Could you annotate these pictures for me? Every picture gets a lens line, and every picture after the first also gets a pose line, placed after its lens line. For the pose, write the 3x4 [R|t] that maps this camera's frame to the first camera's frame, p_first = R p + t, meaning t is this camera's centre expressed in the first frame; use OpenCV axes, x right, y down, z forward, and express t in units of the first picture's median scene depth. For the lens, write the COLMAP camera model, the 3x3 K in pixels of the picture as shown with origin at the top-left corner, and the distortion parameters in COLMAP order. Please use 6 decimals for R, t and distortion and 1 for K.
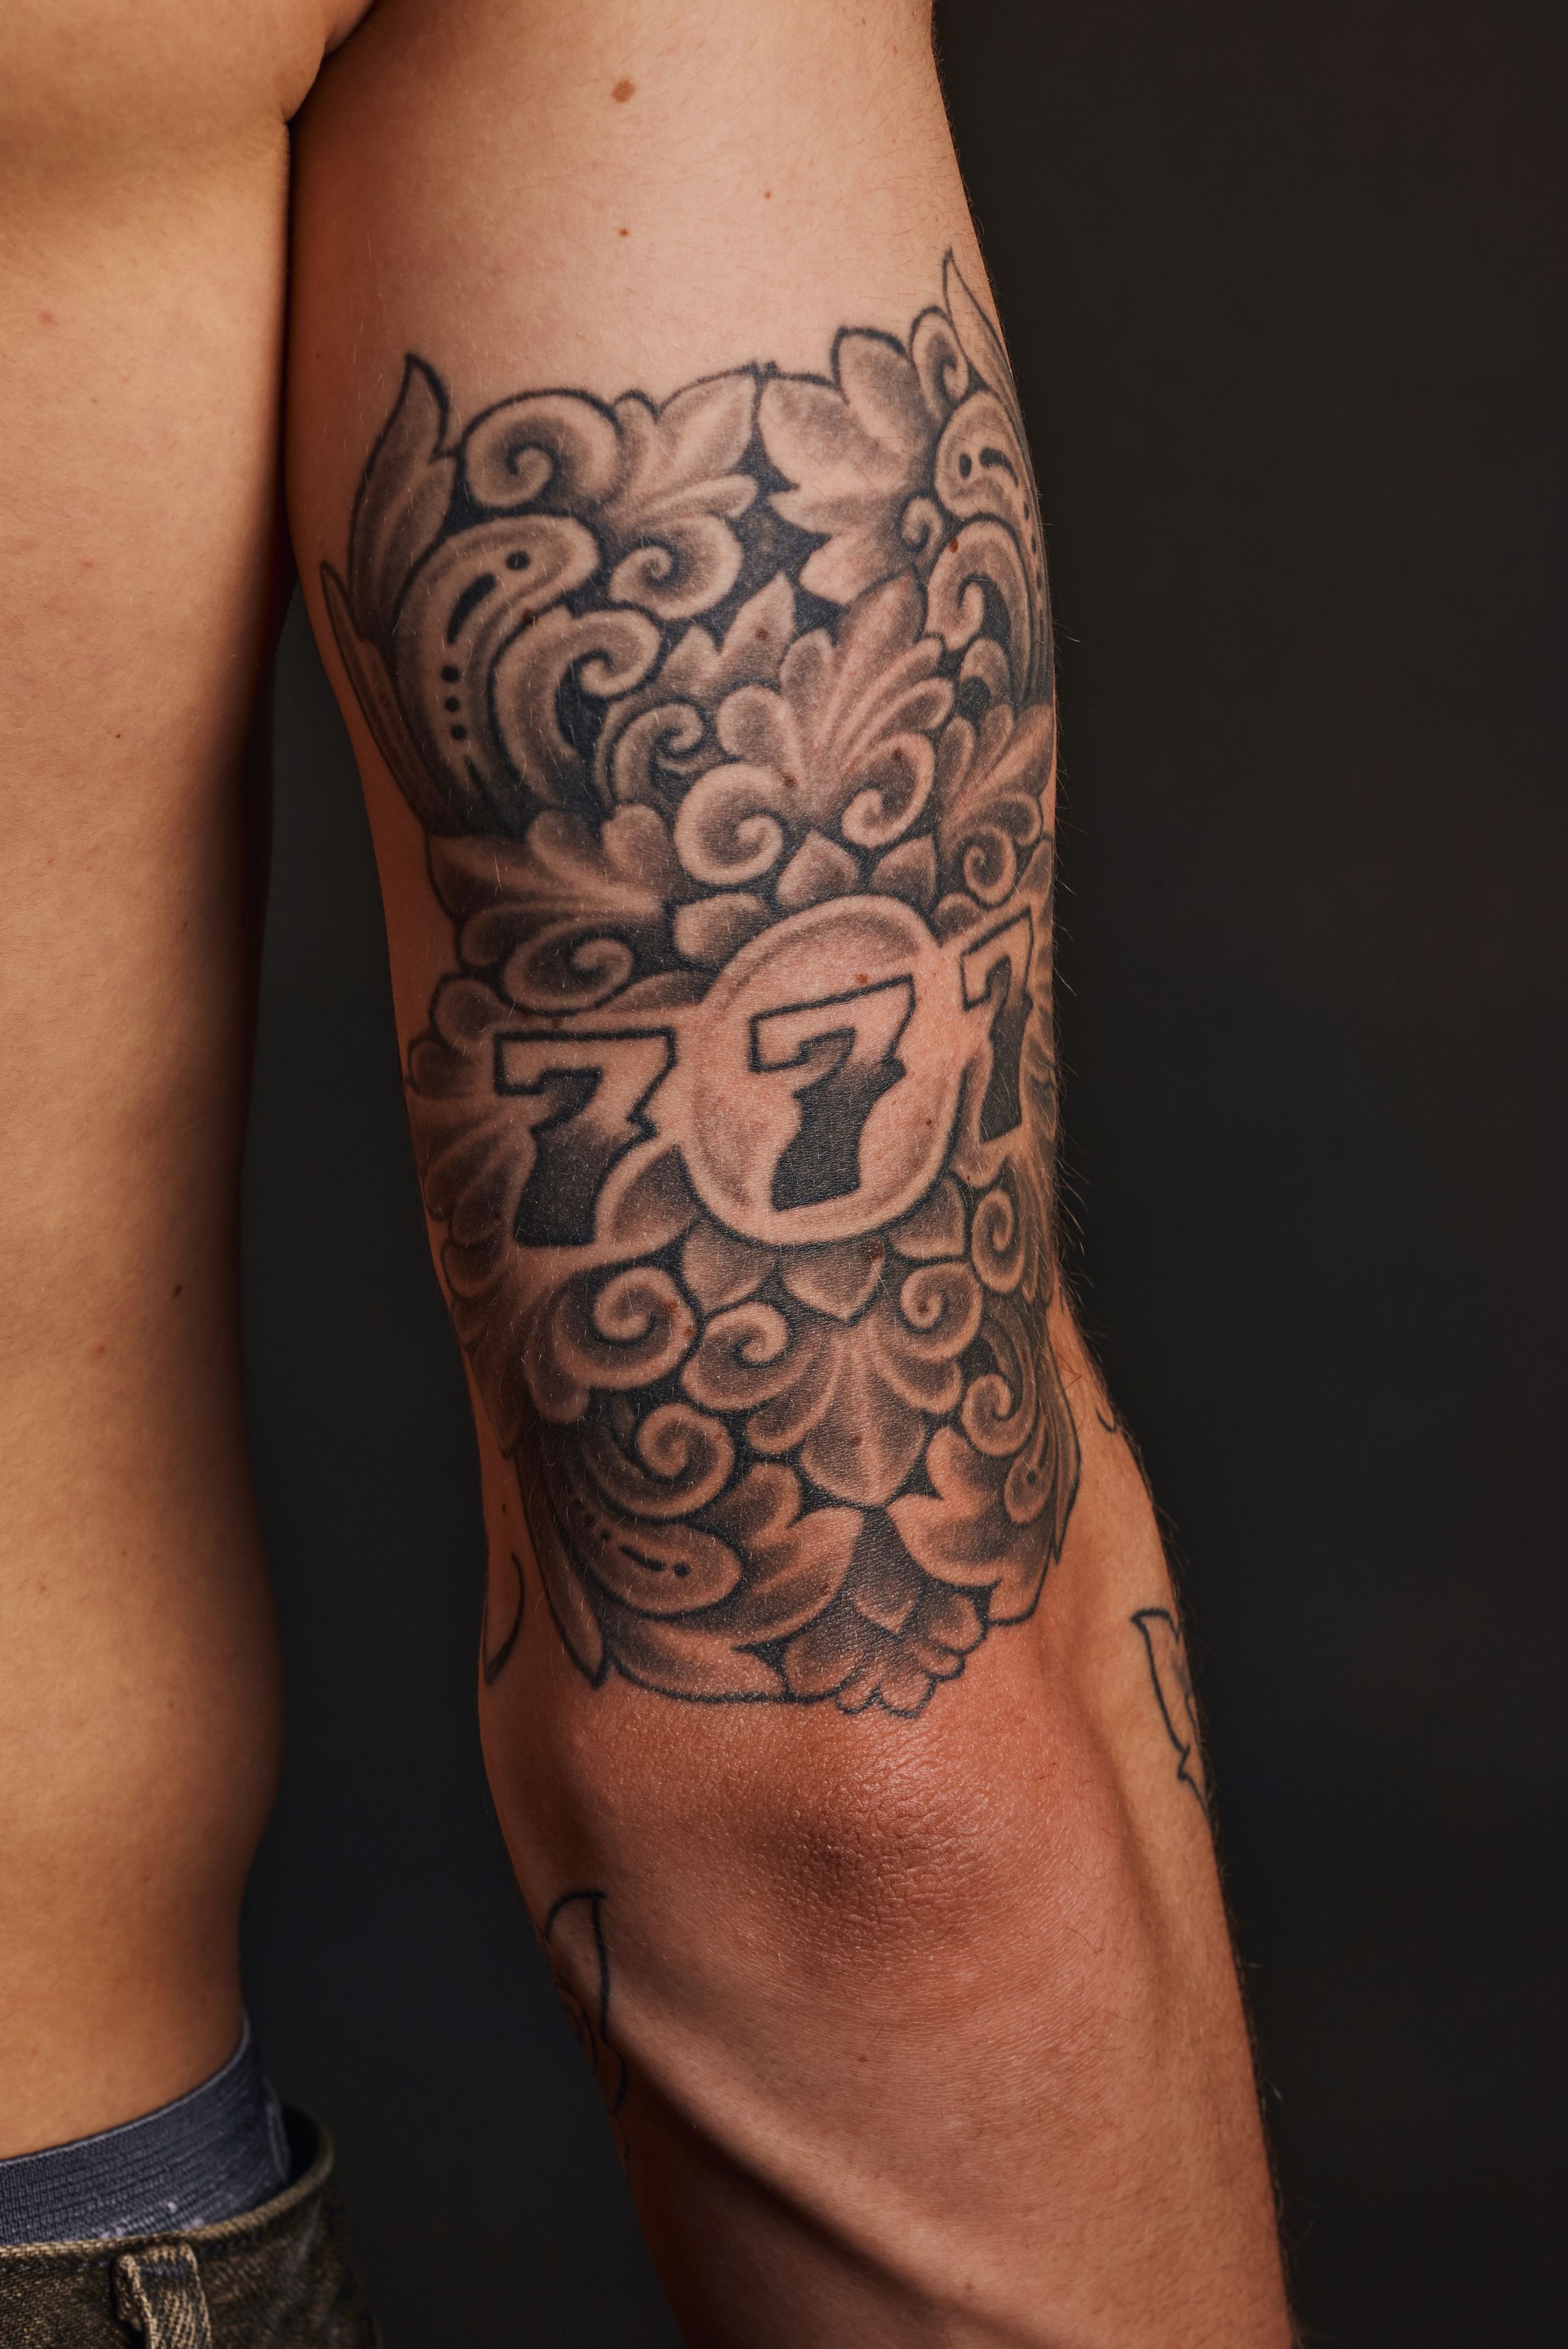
lens RADIAL K [[5559.8, 0, 784.0], [0, 5559.8, 1174.5], [0, 0, 1]] dist [-0.426055, 6.899189]
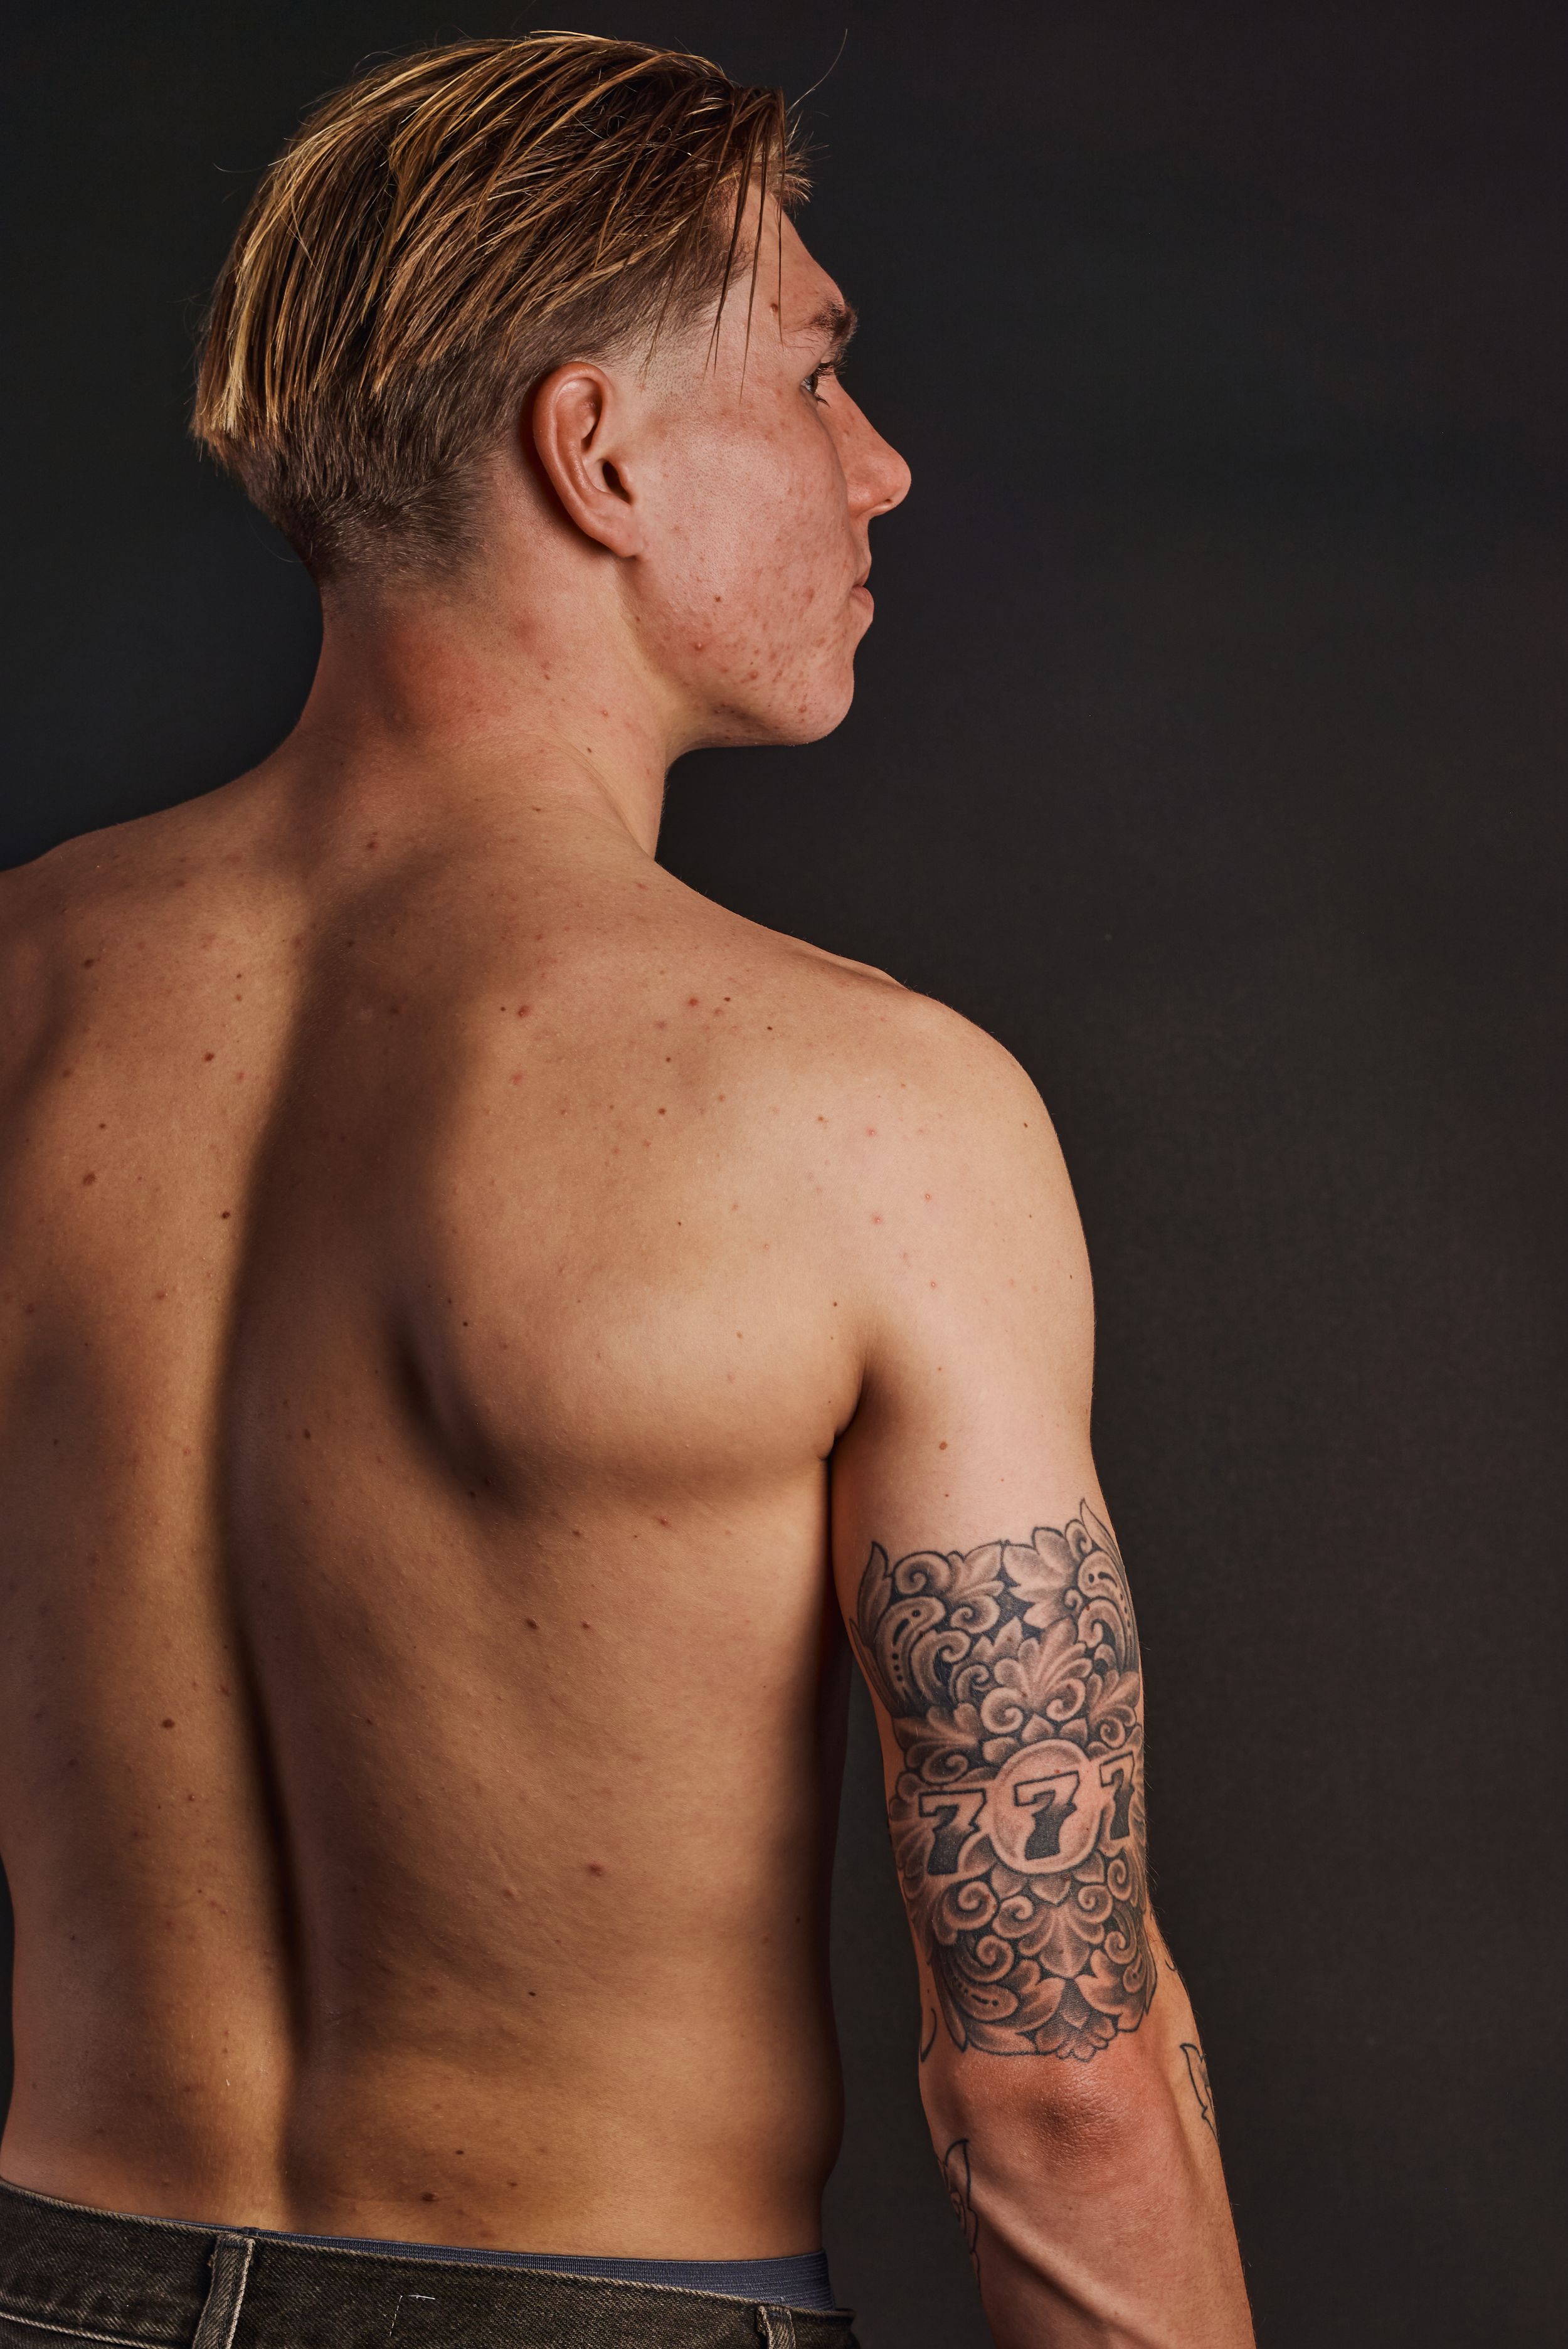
lens RADIAL K [[7368.2, 0, 784.0], [0, 7368.2, 1174.5], [0, 0, 1]] dist [-1.741460, 40.413583]
pose [[0.989993, -0.027005, -0.138506, 0.371469], [-0.003754, 0.976131, -0.217149, 0.438916], [0.141064, 0.215496, 0.966262, -2.420274]]
